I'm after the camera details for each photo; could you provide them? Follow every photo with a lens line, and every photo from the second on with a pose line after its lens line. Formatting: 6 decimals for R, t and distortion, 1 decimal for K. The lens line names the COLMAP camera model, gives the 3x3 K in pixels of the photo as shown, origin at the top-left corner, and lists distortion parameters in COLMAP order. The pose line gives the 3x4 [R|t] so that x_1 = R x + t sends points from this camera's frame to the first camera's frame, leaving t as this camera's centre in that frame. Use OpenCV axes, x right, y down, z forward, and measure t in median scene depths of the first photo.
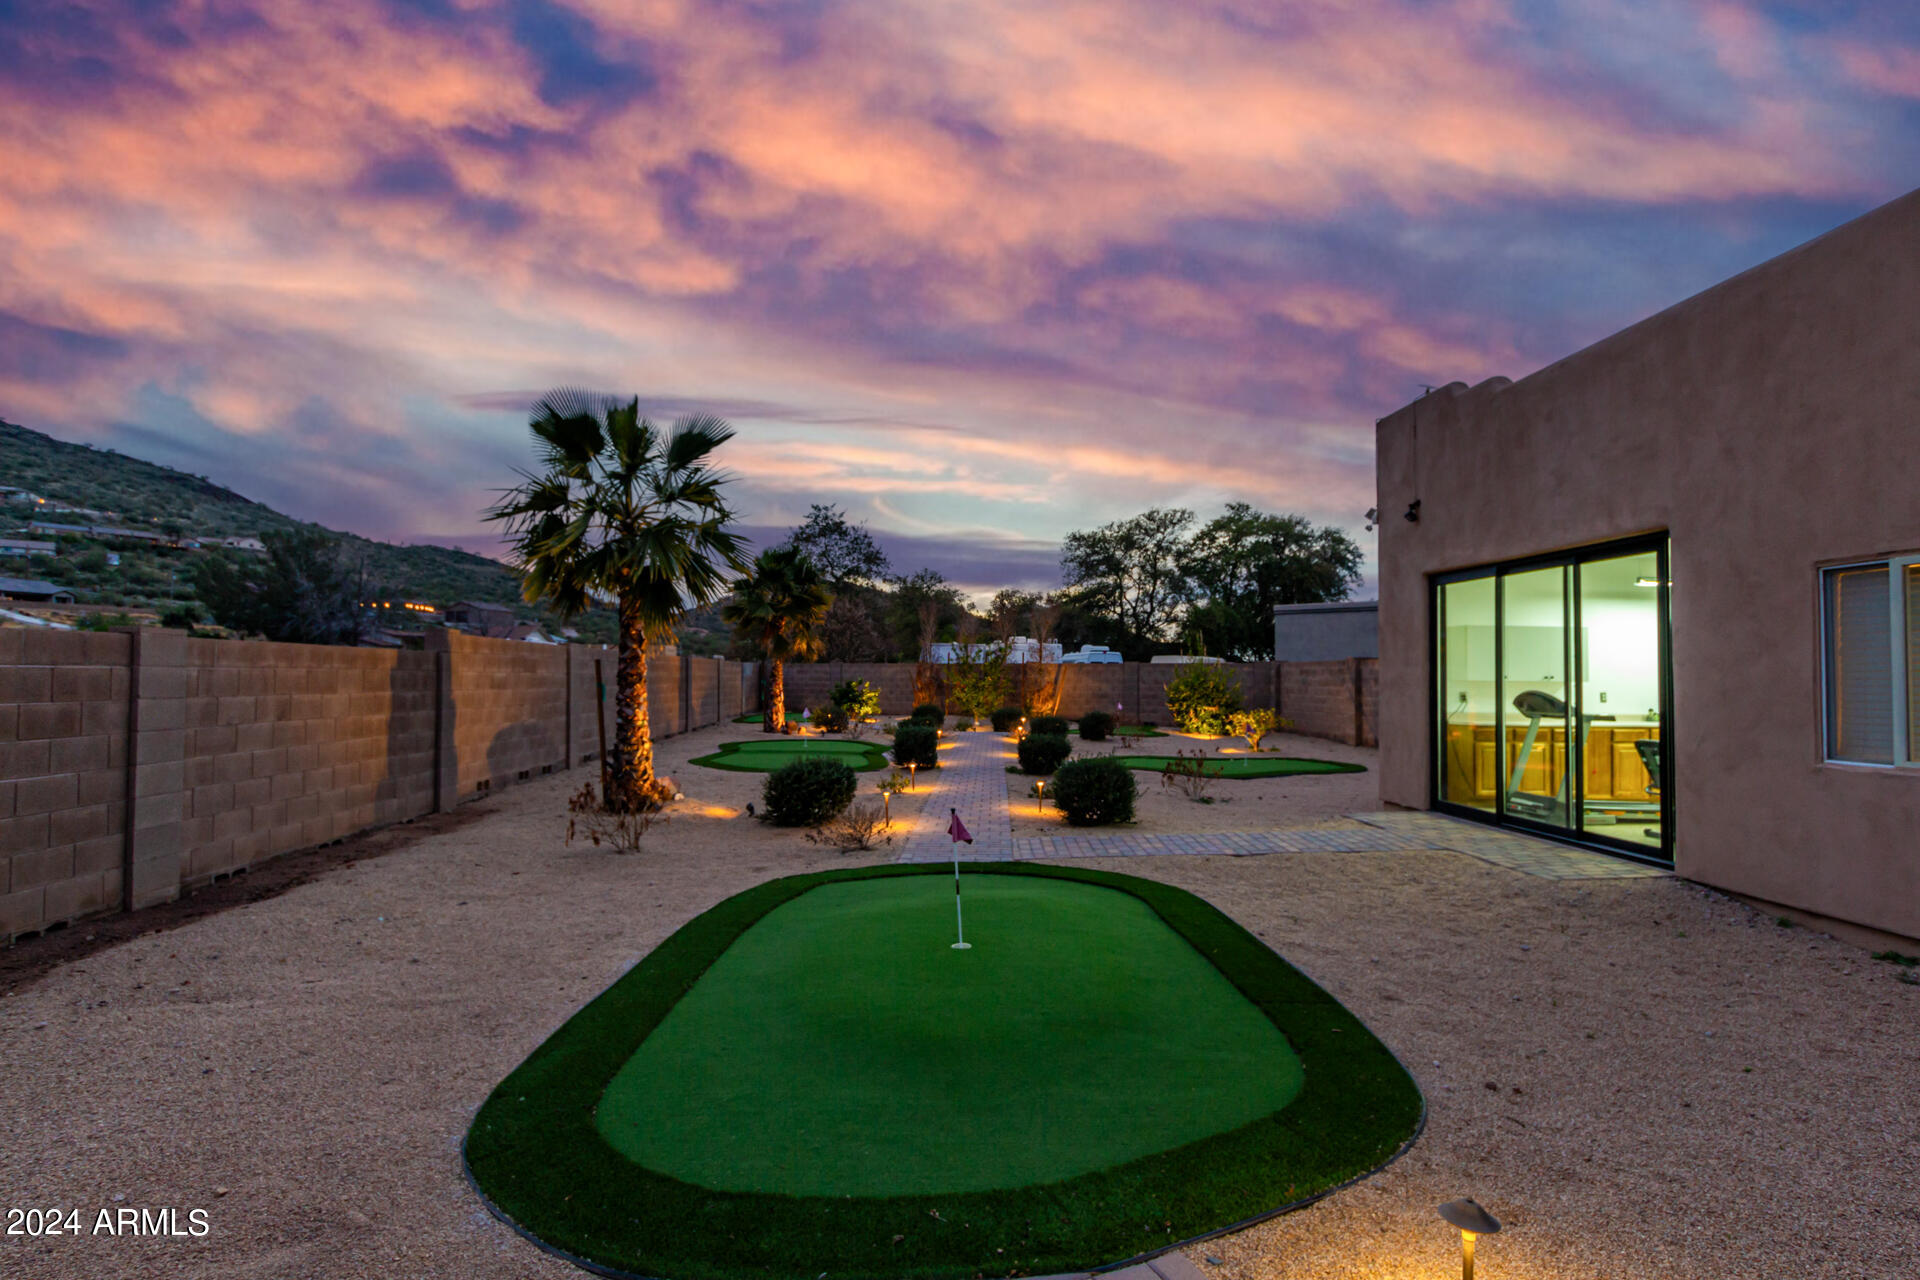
lens RADIAL K [[921.0, 0, 957.6], [0, 921.0, 650.9], [0, 0, 1]] dist [0.012255, 0.000025]
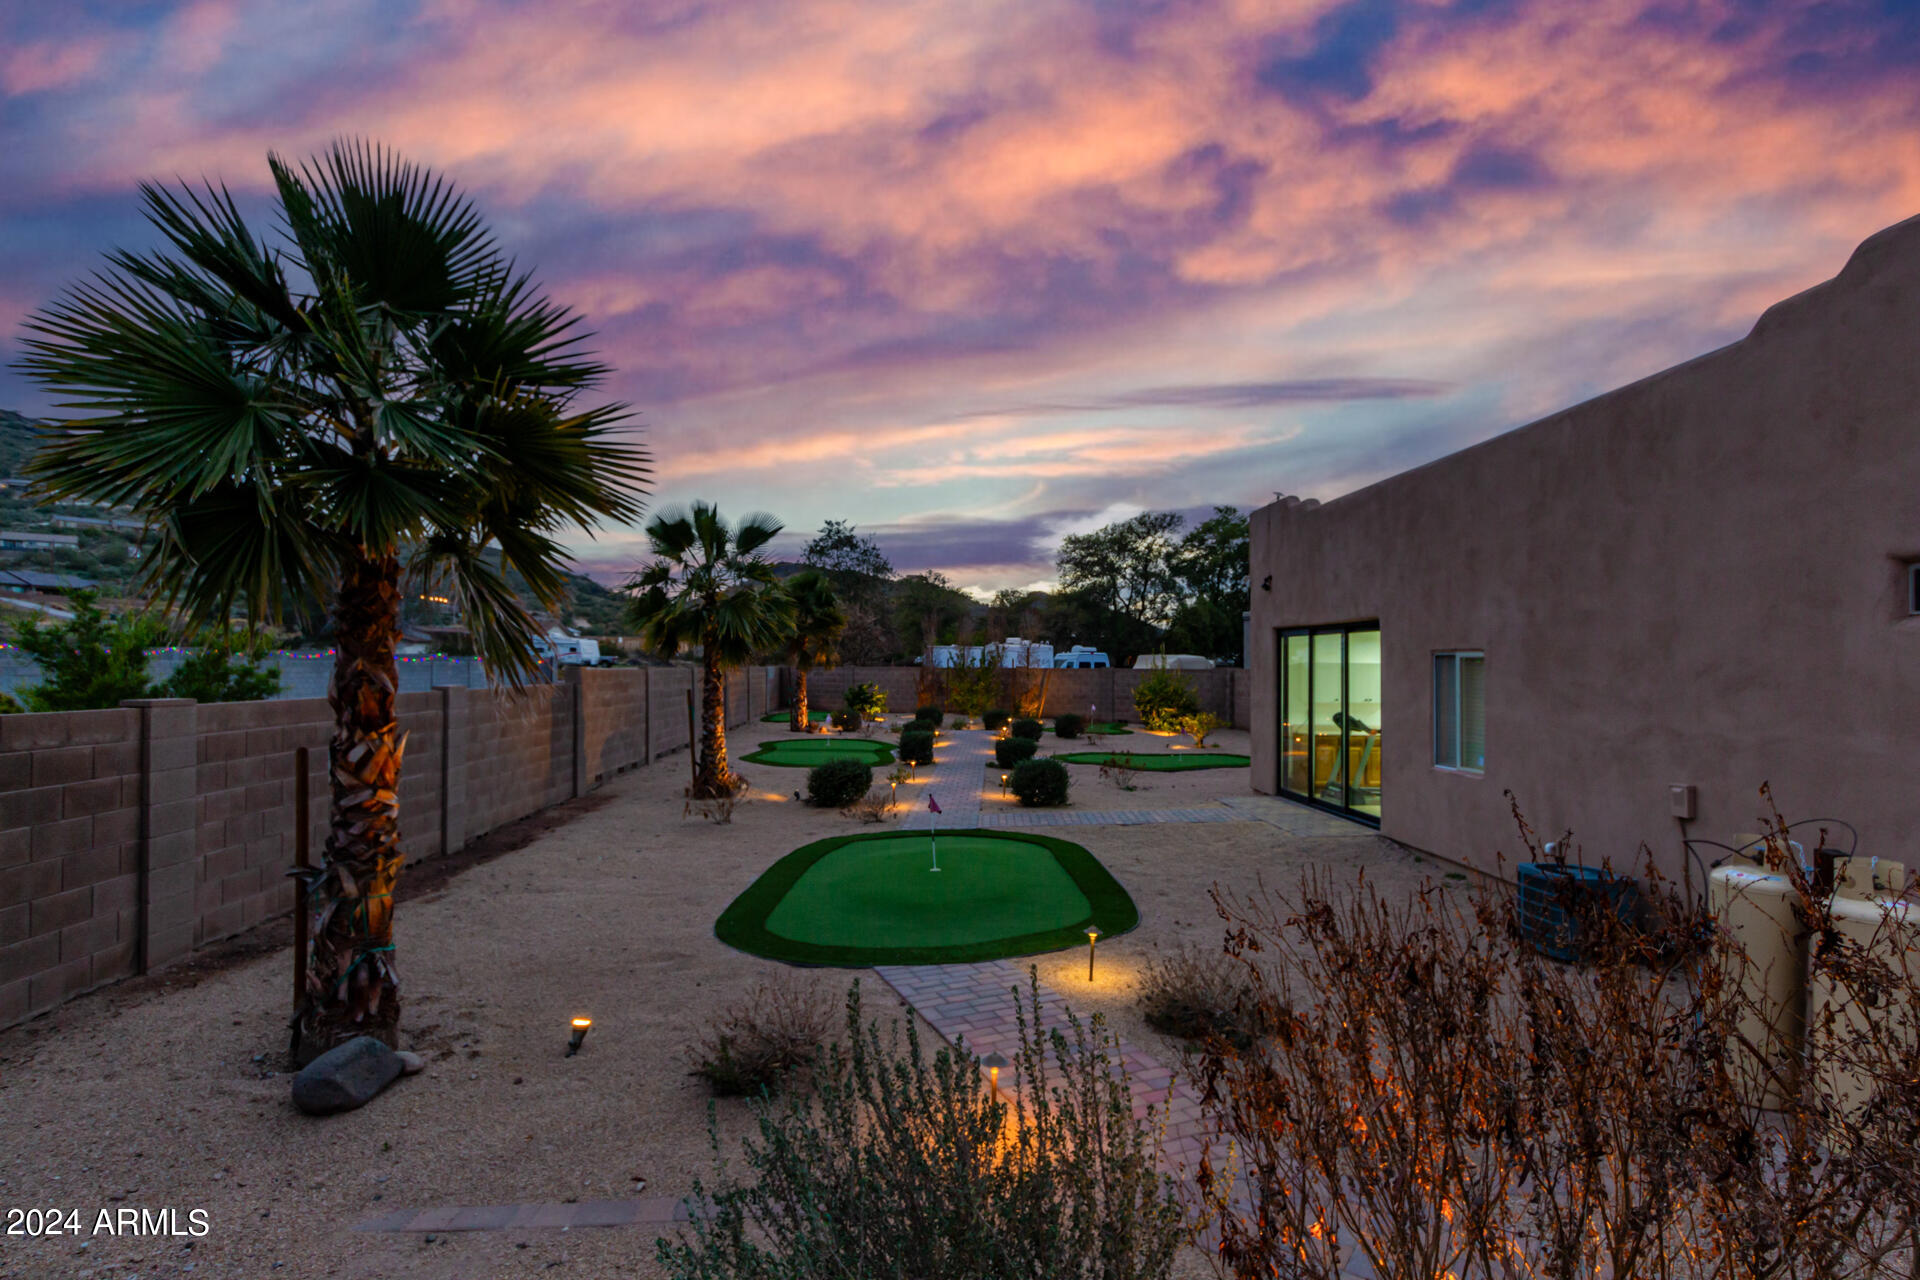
lens RADIAL K [[921.0, 0, 957.6], [0, 921.0, 650.9], [0, 0, 1]] dist [0.012255, 0.000025]
pose [[0.999969, -0.002424, -0.007474, 0.013253], [0.002524, 0.999906, 0.013513, -0.028314], [0.007440, -0.013532, 0.999881, -0.170318]]
